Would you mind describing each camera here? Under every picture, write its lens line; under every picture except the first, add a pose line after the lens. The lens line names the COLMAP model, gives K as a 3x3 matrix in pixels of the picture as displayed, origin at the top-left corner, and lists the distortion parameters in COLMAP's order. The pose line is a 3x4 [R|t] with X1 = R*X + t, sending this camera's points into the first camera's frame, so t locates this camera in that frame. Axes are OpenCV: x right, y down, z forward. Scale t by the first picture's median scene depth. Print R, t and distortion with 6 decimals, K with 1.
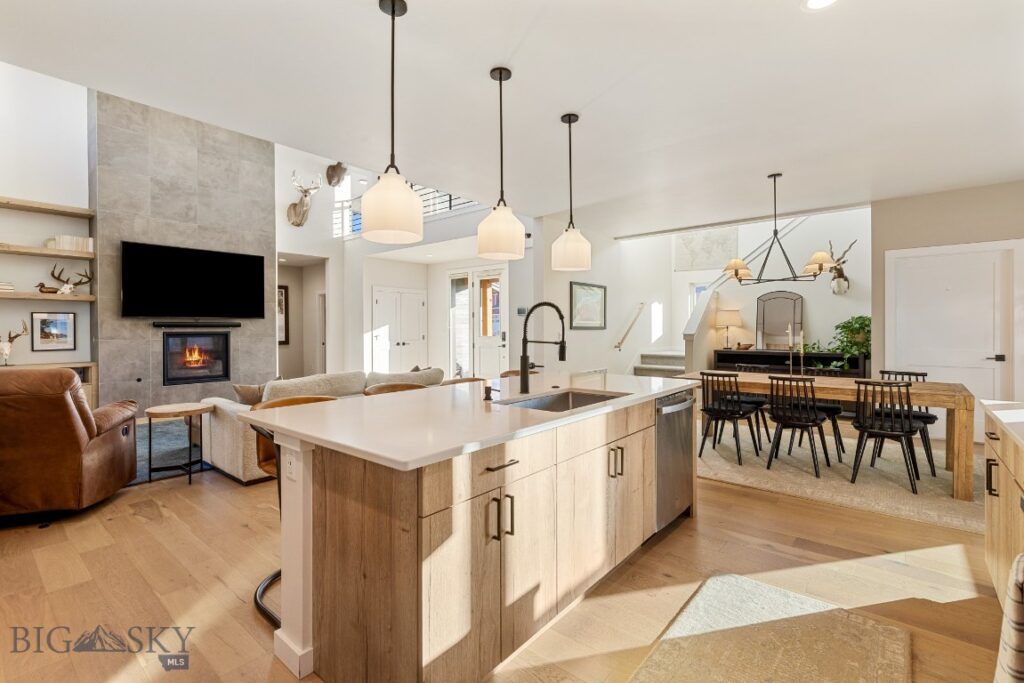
lens RADIAL K [[466.3, 0, 515.8], [0, 466.3, 330.8], [0, 0, 1]] dist [0.005278, 0.000642]
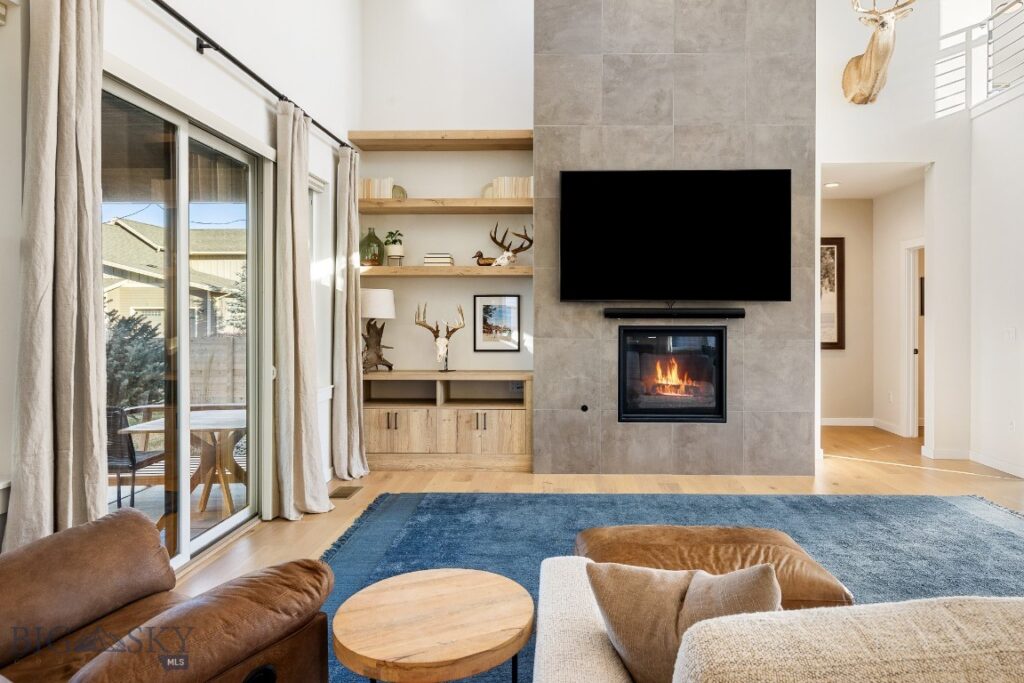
lens RADIAL K [[628.4, 0, 546.2], [0, 628.4, 316.9], [0, 0, 1]] dist [0.005558, -0.000403]
pose [[0.619625, 0.006025, -0.784875, -0.217030], [-0.007441, 0.999971, 0.001802, -0.009221], [0.784863, 0.004724, 0.619652, 0.466478]]
